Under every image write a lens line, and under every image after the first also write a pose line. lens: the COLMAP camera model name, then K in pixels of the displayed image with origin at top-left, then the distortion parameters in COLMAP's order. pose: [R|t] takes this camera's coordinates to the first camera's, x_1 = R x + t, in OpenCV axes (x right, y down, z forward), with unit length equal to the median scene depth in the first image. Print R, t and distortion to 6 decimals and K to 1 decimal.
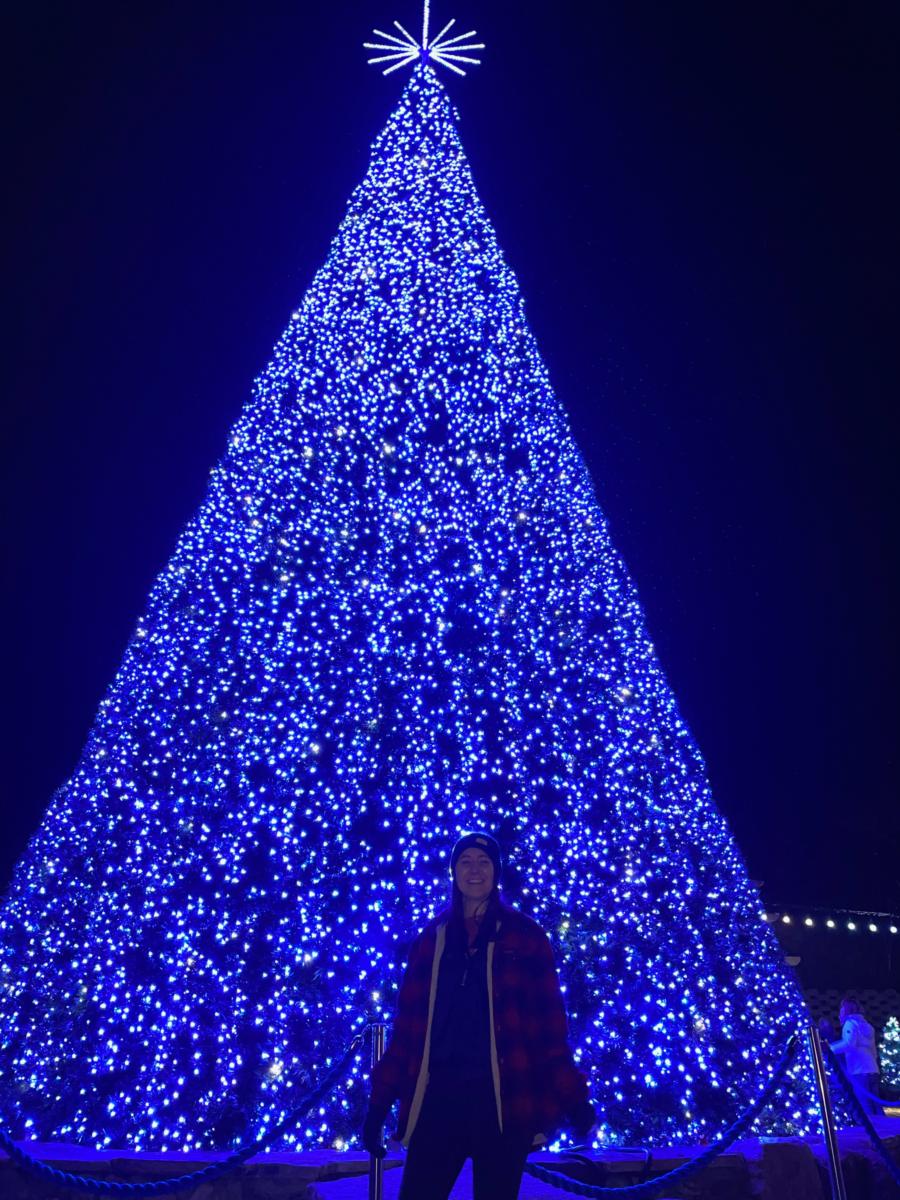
lens RADIAL K [[902.4, 0, 453.0], [0, 902.4, 595.8], [0, 0, 1]] dist [0.110617, -0.144326]
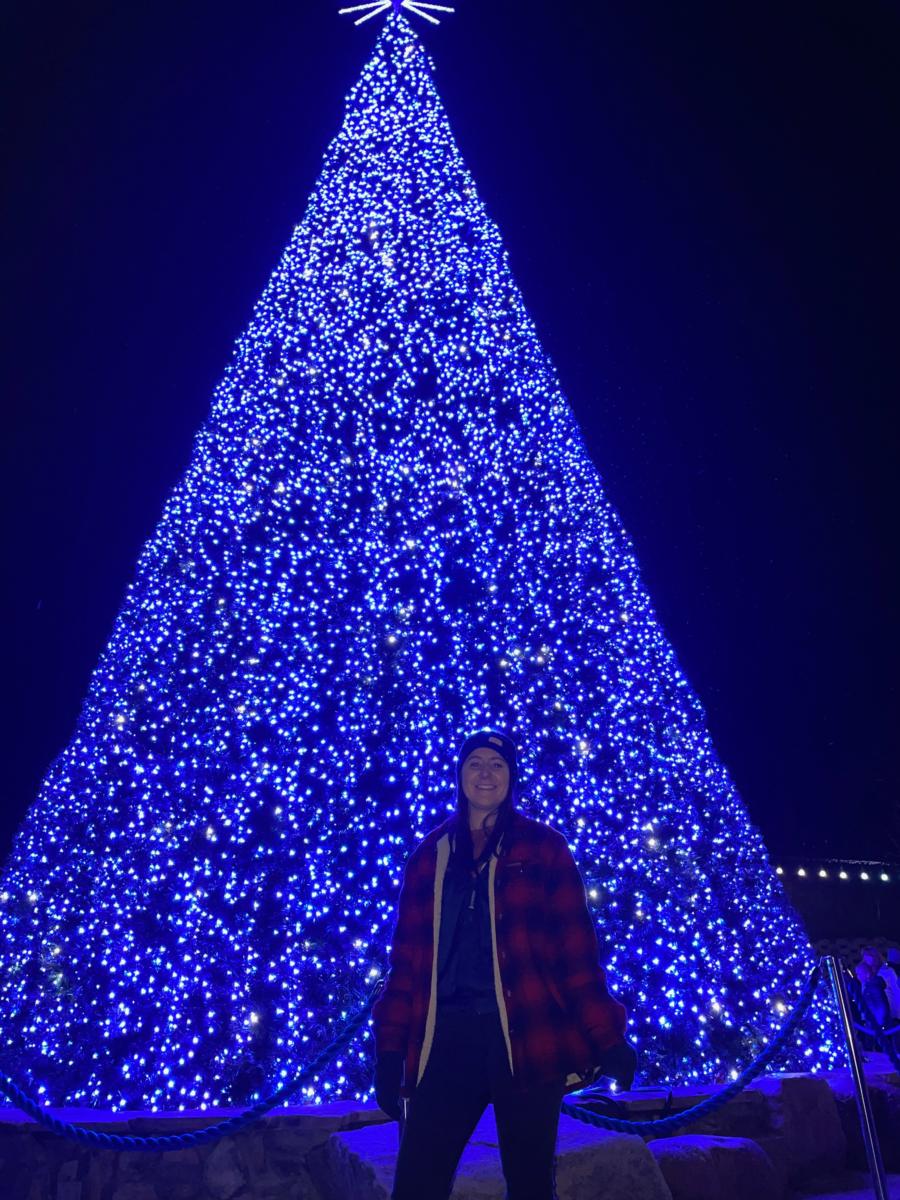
lens RADIAL K [[902.4, 0, 453.9], [0, 902.4, 595.9], [0, 0, 1]] dist [0.110617, -0.144326]
pose [[0.999381, -0.030513, 0.017528, -0.014648], [0.029941, 0.999038, 0.032031, 0.018587], [-0.018489, -0.031486, 0.999333, 0.013789]]
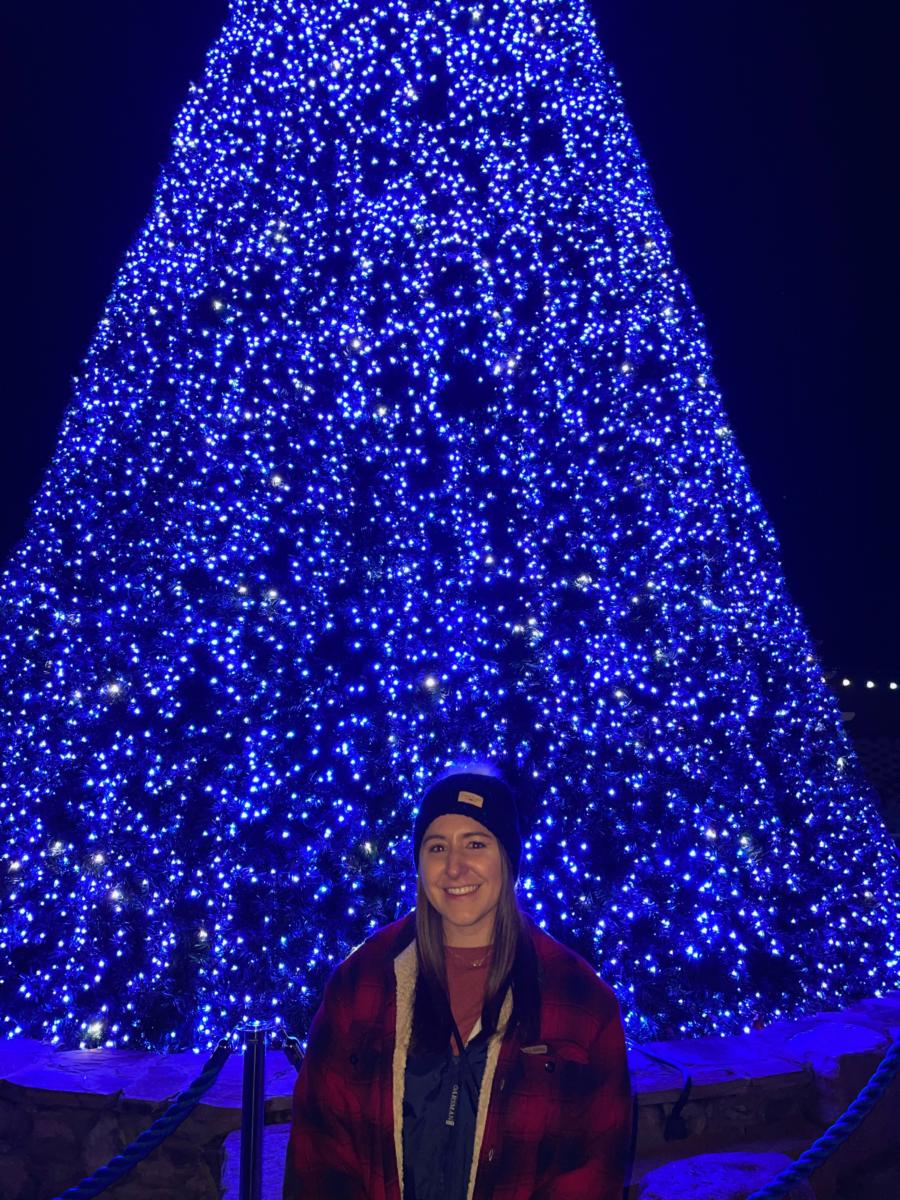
lens RADIAL K [[902.4, 0, 452.5], [0, 902.4, 593.5], [0, 0, 1]] dist [0.110617, -0.144326]
pose [[0.997850, -0.013657, -0.064108, 0.049028], [0.029751, 0.965866, 0.257326, 0.011975], [0.058405, -0.258680, 0.964196, 0.238666]]
